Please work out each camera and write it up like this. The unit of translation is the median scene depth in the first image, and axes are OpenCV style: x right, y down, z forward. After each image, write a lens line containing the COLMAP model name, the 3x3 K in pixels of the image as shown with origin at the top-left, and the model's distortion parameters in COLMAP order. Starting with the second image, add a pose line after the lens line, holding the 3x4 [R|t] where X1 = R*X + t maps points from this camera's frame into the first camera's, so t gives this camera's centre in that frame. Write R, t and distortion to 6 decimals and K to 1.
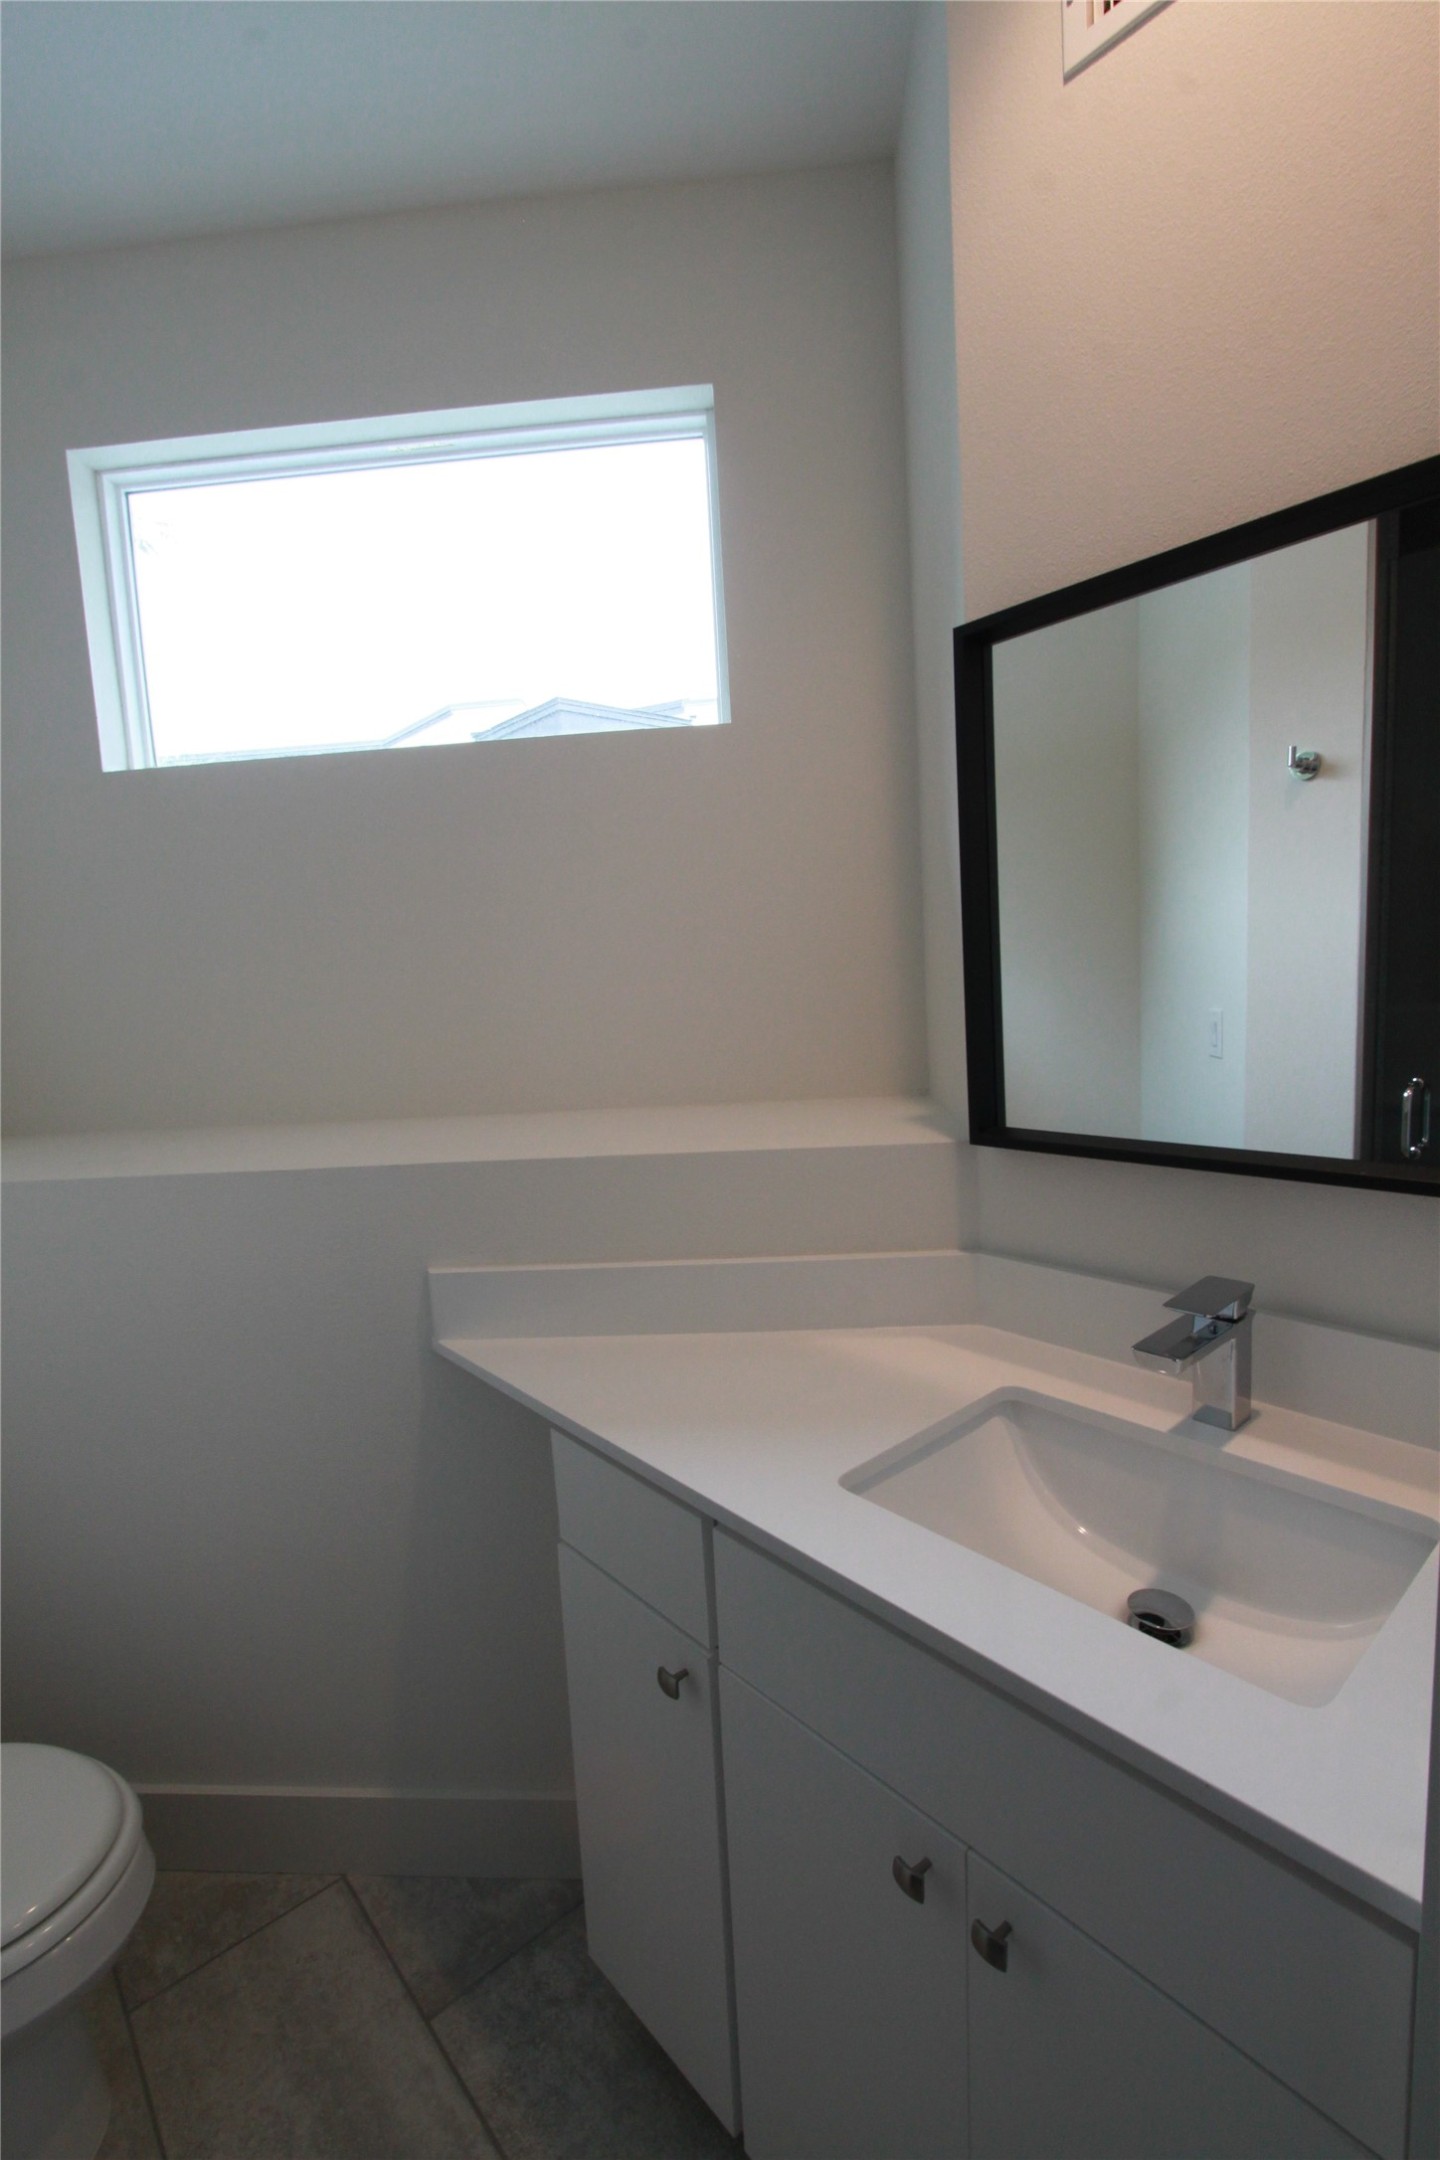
lens RADIAL K [[1002.2, 0, 722.6], [0, 1002.2, 1072.2], [0, 0, 1]] dist [-0.014084, 0.001308]
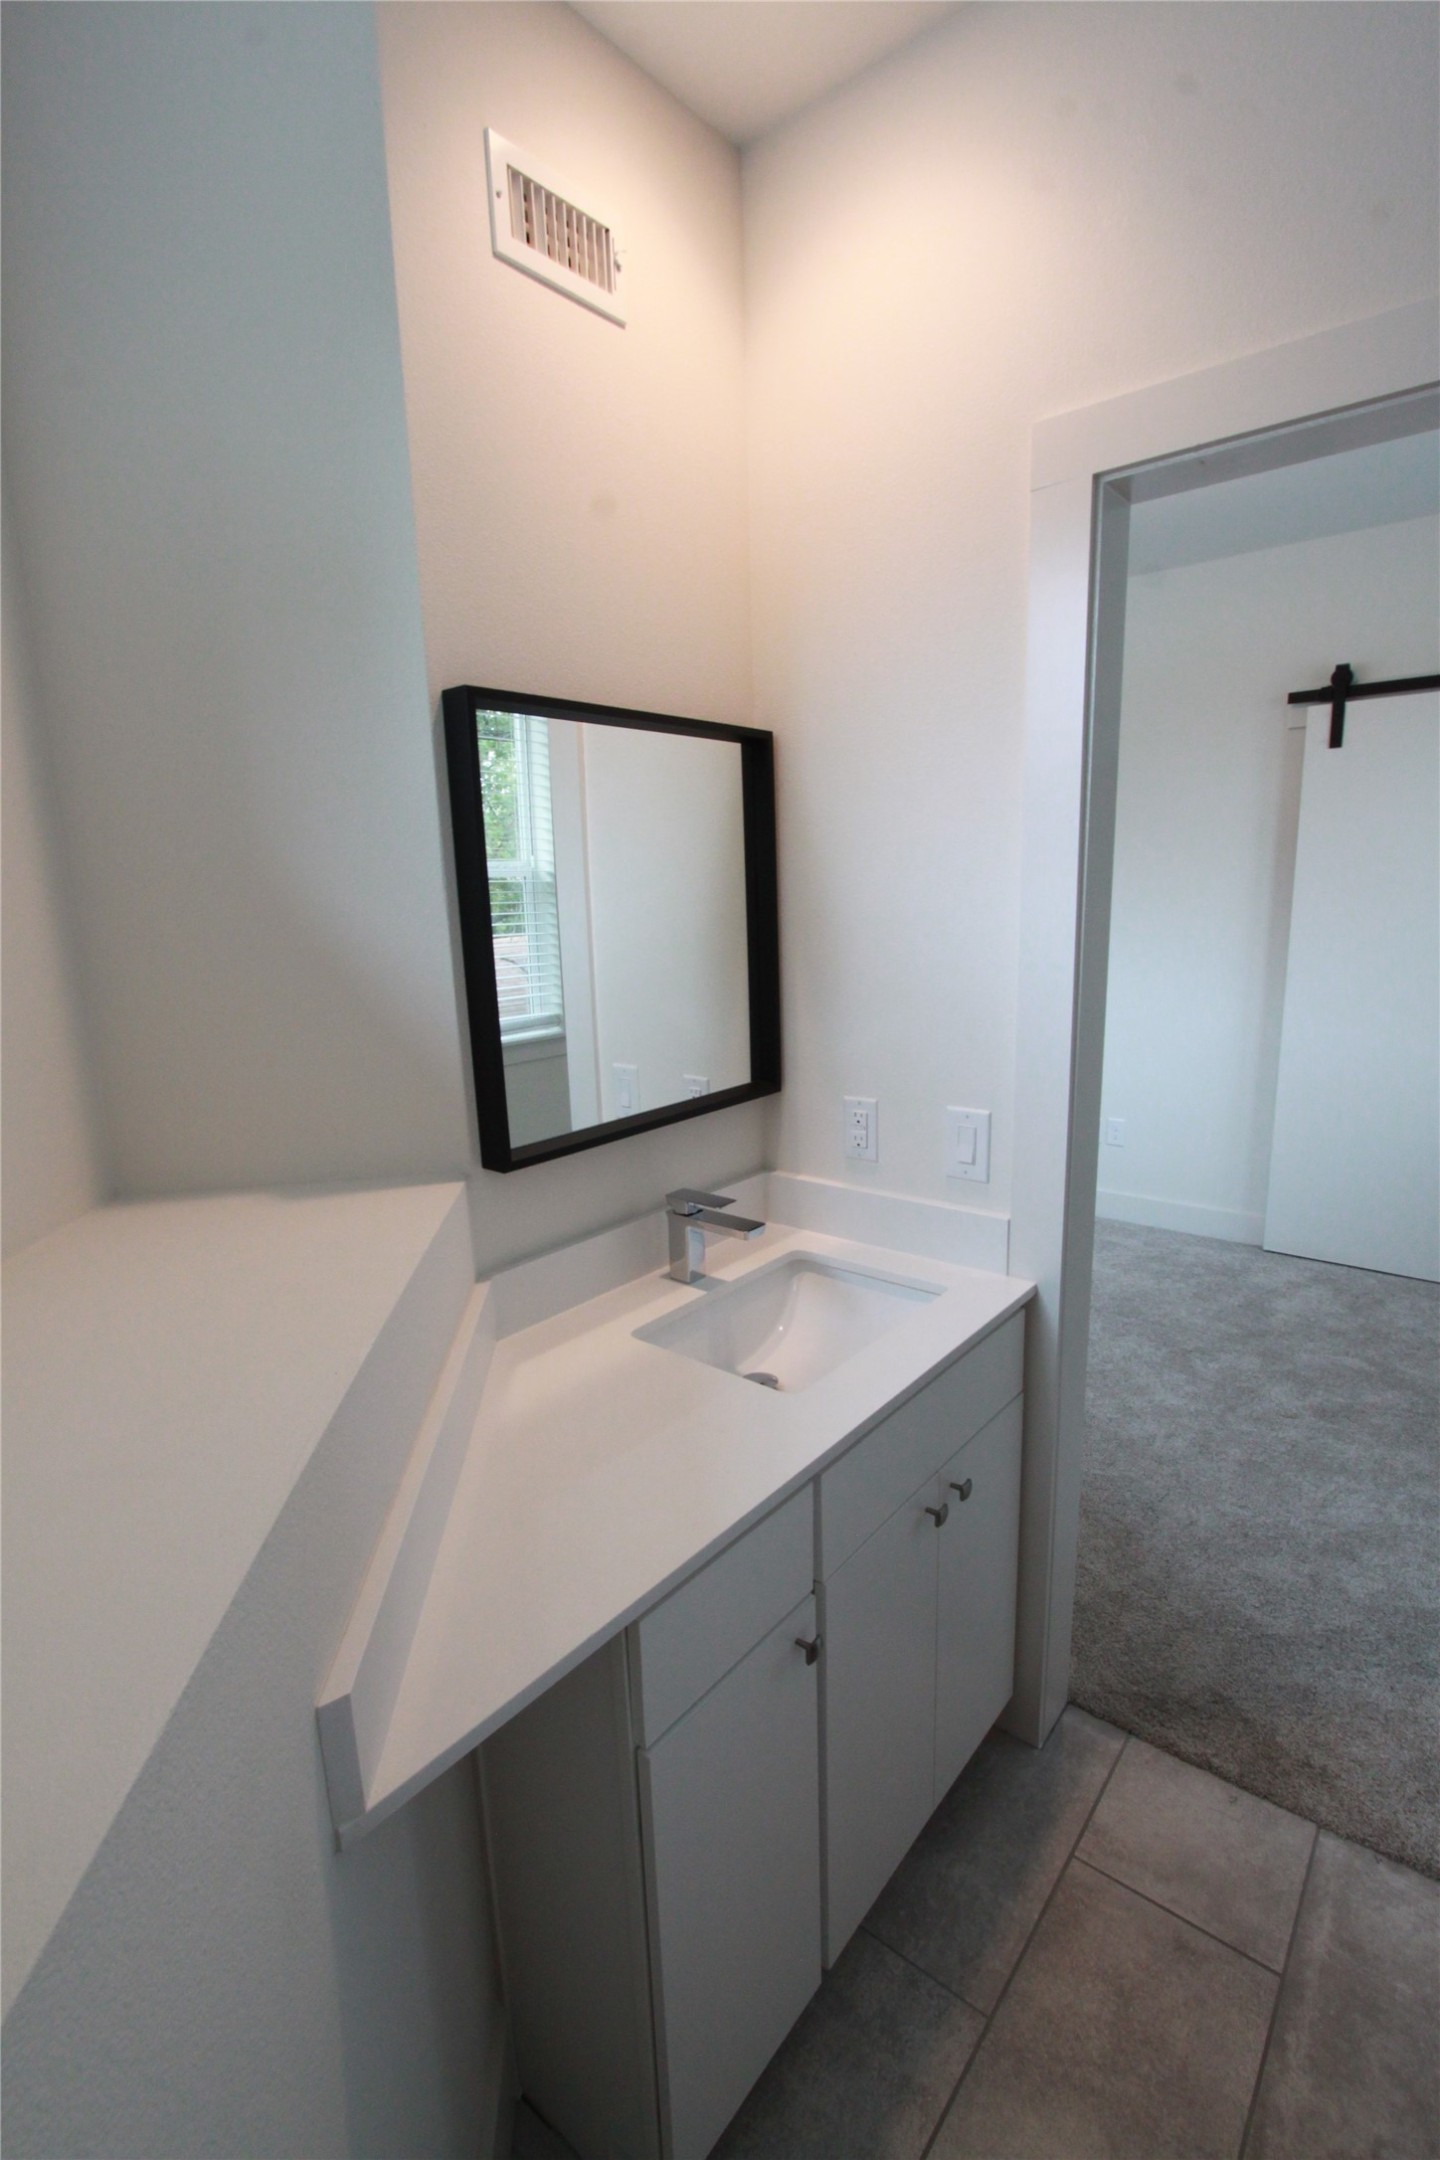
lens RADIAL K [[1002.2, 0, 739.1], [0, 1002.2, 1078.1], [0, 0, 1]] dist [-0.014084, 0.001308]
pose [[-0.181069, -0.120595, 0.976049, -1.020432], [0.146280, 0.978112, 0.147986, -0.184733], [-0.972531, 0.169573, -0.159465, 1.117978]]
